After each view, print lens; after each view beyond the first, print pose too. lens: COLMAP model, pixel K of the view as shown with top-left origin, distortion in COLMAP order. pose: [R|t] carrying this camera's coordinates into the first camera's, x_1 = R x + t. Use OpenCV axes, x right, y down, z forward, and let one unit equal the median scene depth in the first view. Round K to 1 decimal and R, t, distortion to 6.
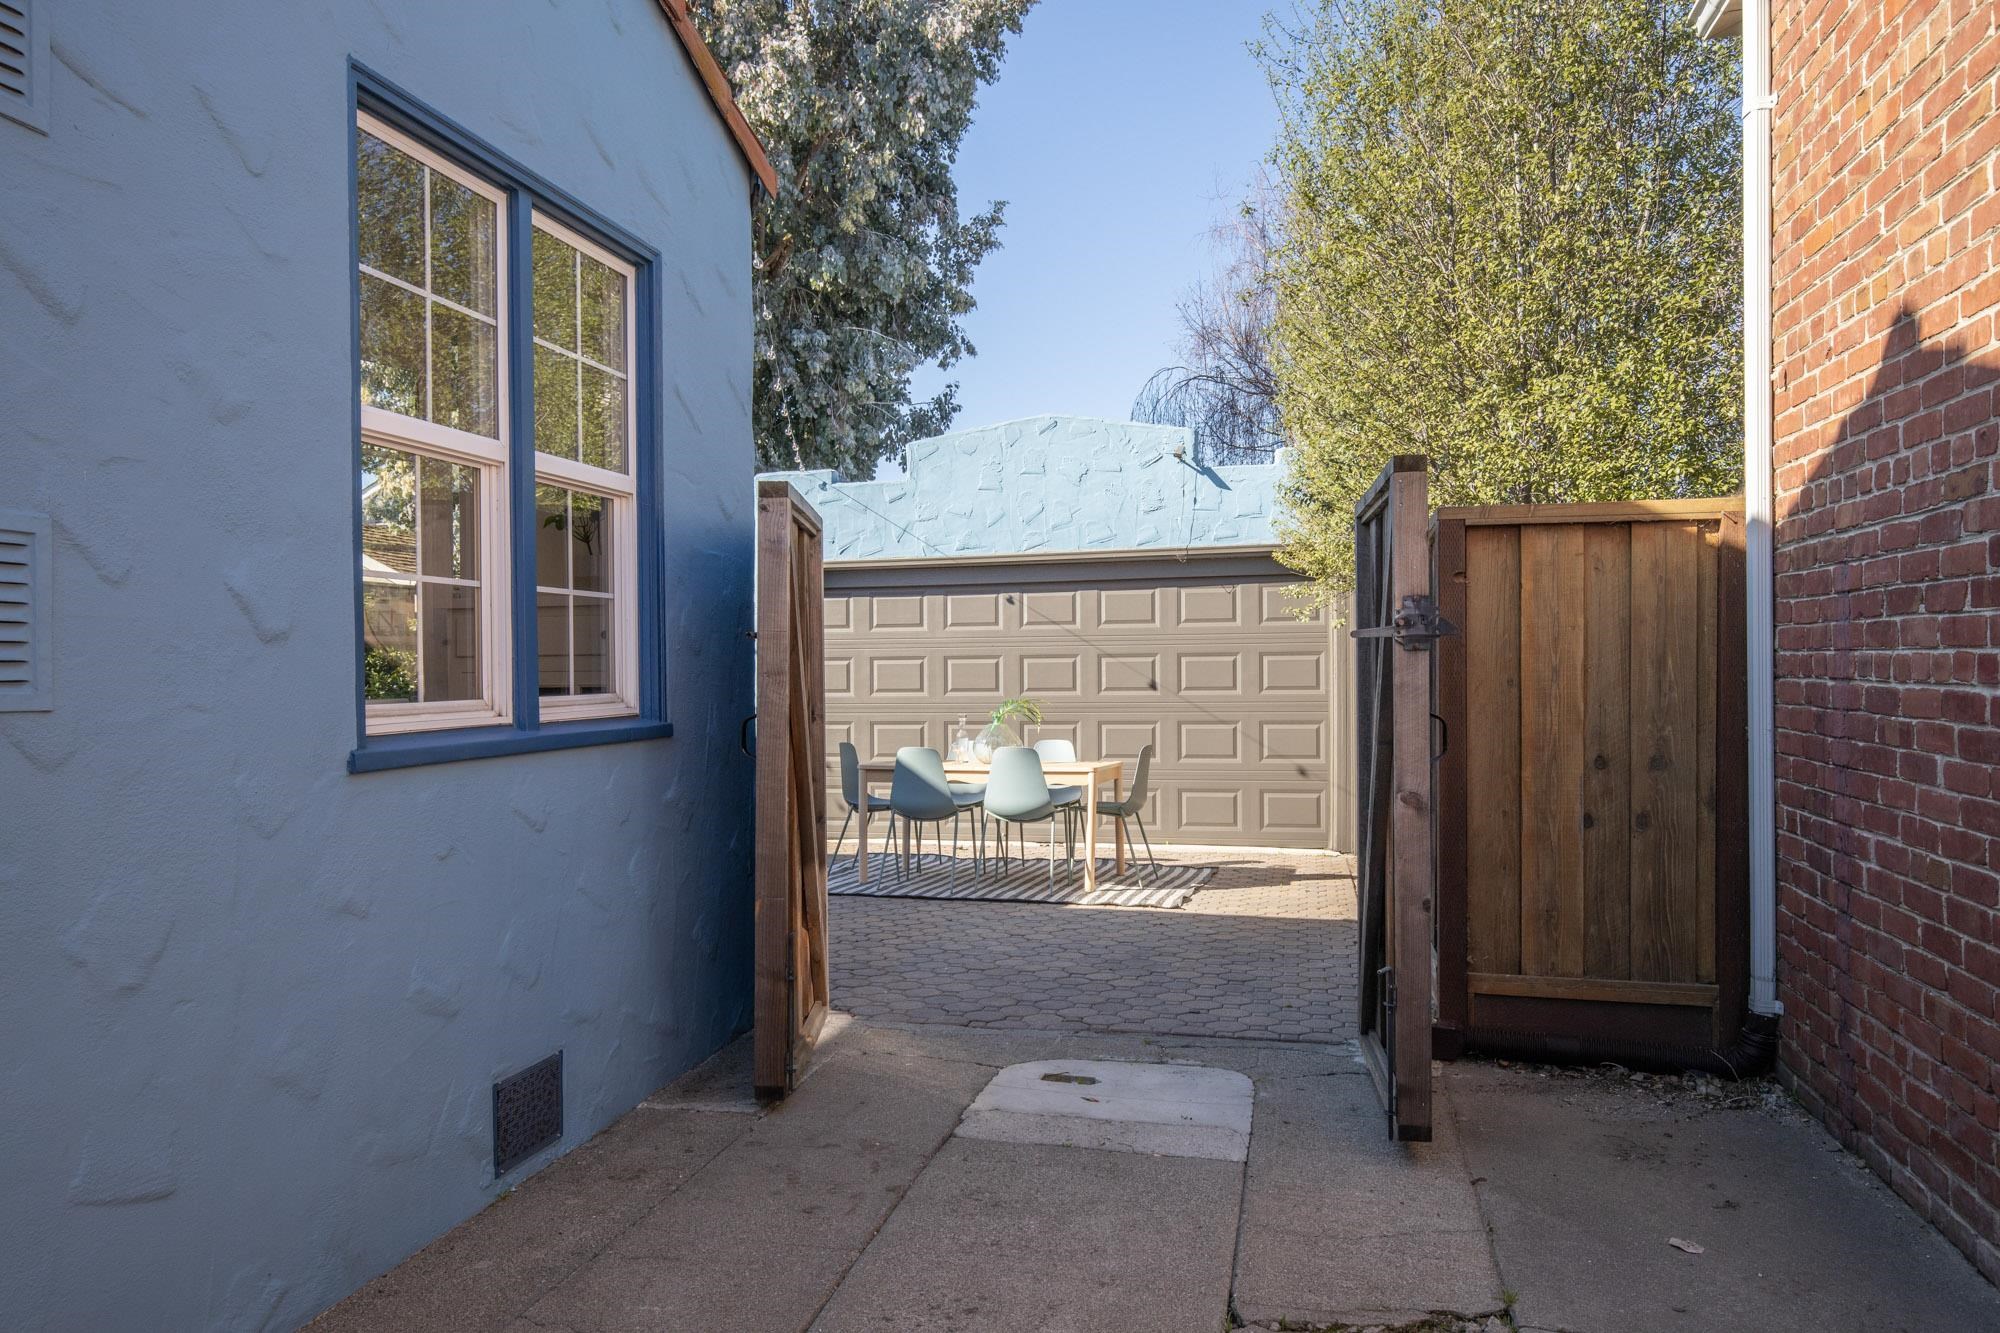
lens RADIAL K [[1332.6, 0, 998.5], [0, 1332.6, 632.1], [0, 0, 1]] dist [0.002968, 0.001036]
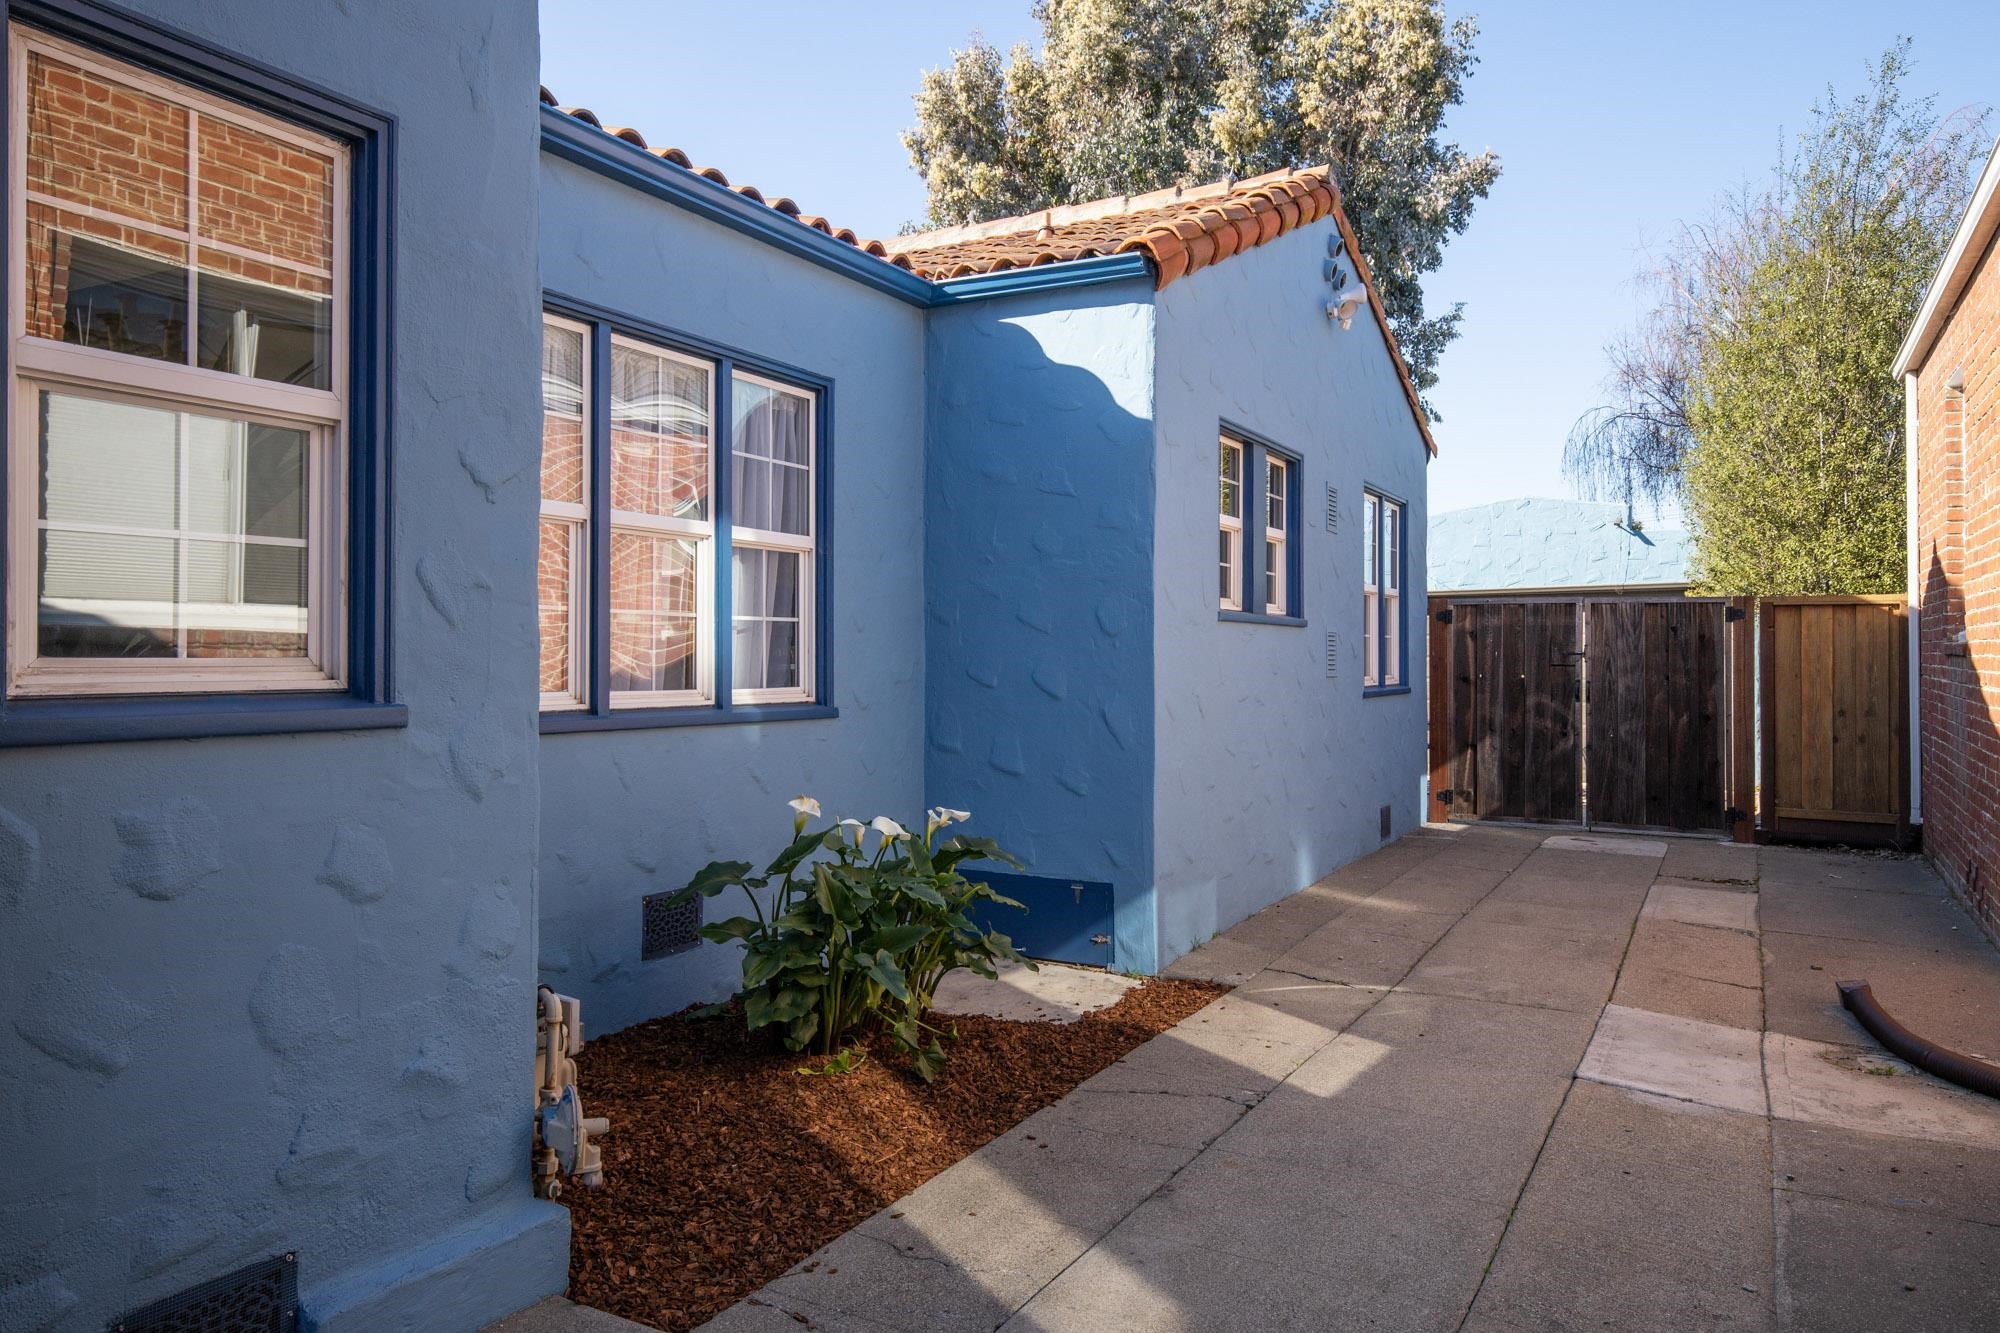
lens RADIAL K [[1332.6, 0, 998.5], [0, 1332.6, 632.1], [0, 0, 1]] dist [0.002968, 0.001036]
pose [[0.960462, 0.002752, -0.278396, -0.152726], [-0.000043, 0.999953, 0.009737, -0.032048], [0.278410, -0.009340, 0.960417, -0.841416]]
